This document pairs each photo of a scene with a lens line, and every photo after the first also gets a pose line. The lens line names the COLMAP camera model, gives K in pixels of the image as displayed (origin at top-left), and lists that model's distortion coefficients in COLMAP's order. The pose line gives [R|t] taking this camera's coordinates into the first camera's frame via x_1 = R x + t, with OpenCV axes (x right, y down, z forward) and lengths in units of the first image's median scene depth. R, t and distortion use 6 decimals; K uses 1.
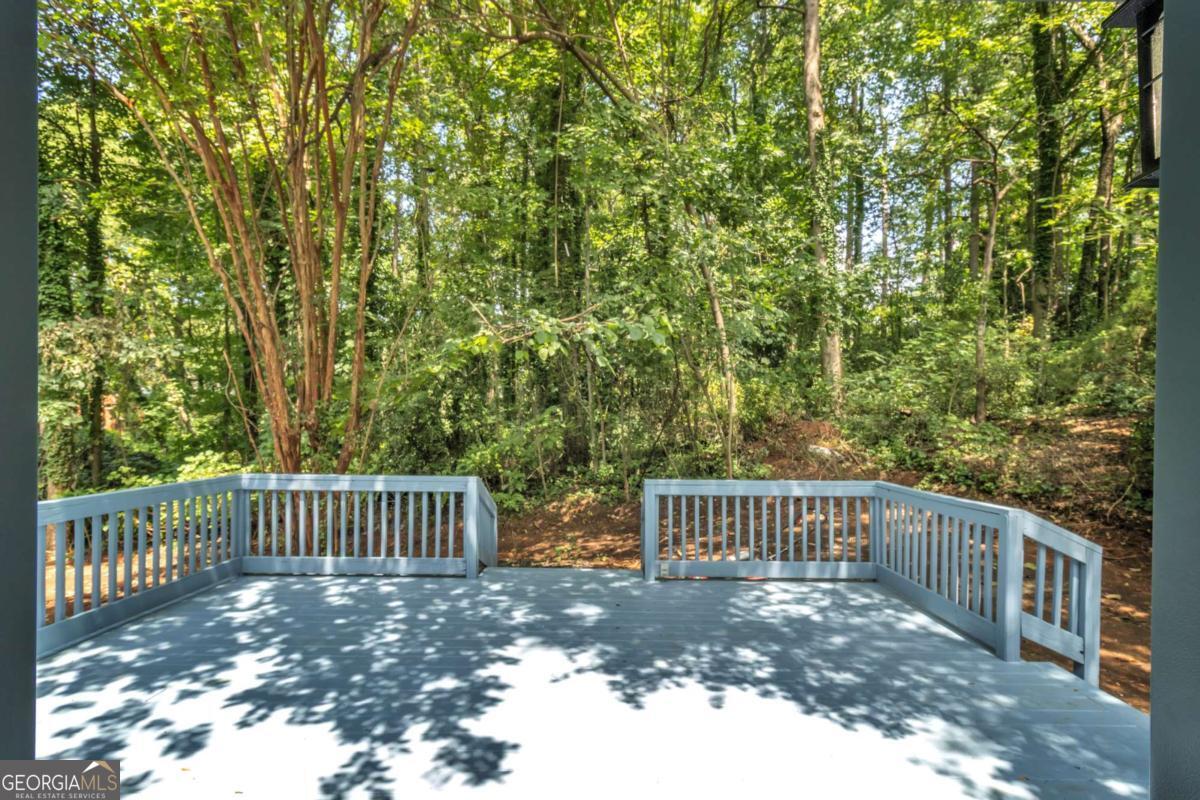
lens RADIAL K [[601.7, 0, 602.8], [0, 601.7, 408.1], [0, 0, 1]] dist [-0.012746, 0.001447]
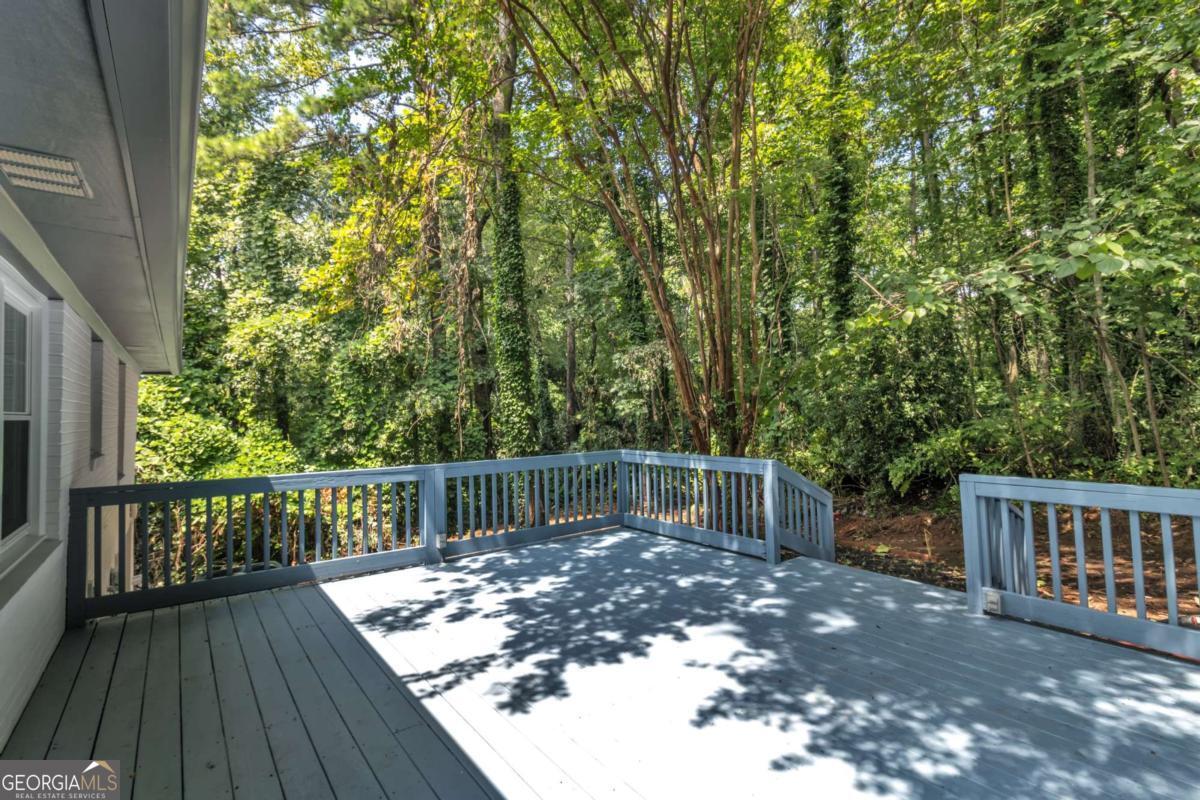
lens RADIAL K [[566.5, 0, 604.7], [0, 566.5, 394.2], [0, 0, 1]] dist [-0.003249, -0.001051]
pose [[0.579670, -0.047381, -0.813473, 0.607679], [0.044980, 0.998647, -0.026114, 0.027052], [0.813609, -0.021452, 0.581016, 0.360825]]
